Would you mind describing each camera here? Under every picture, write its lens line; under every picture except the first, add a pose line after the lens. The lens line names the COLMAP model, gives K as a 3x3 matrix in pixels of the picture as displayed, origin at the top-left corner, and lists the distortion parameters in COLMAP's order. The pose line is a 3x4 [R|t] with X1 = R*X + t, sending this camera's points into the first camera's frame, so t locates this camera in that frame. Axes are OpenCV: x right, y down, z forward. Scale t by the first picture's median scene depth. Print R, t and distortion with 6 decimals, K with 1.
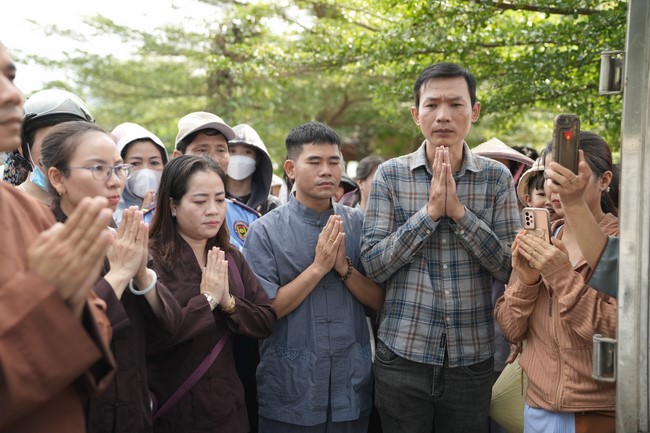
lens RADIAL K [[735.2, 0, 325.0], [0, 735.2, 216.5], [0, 0, 1]] dist [0.082747, -0.042731]
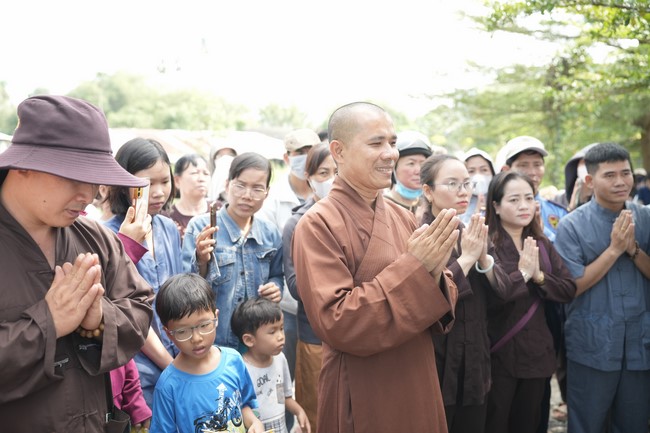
lens RADIAL K [[655.3, 0, 325.0], [0, 655.3, 216.5], [0, 0, 1]] dist [-0.001094, -0.001890]
pose [[0.867581, -0.030935, -0.496332, 0.124607], [0.028210, 0.999518, -0.012987, 0.008396], [0.496494, -0.002734, 0.868036, -0.248273]]
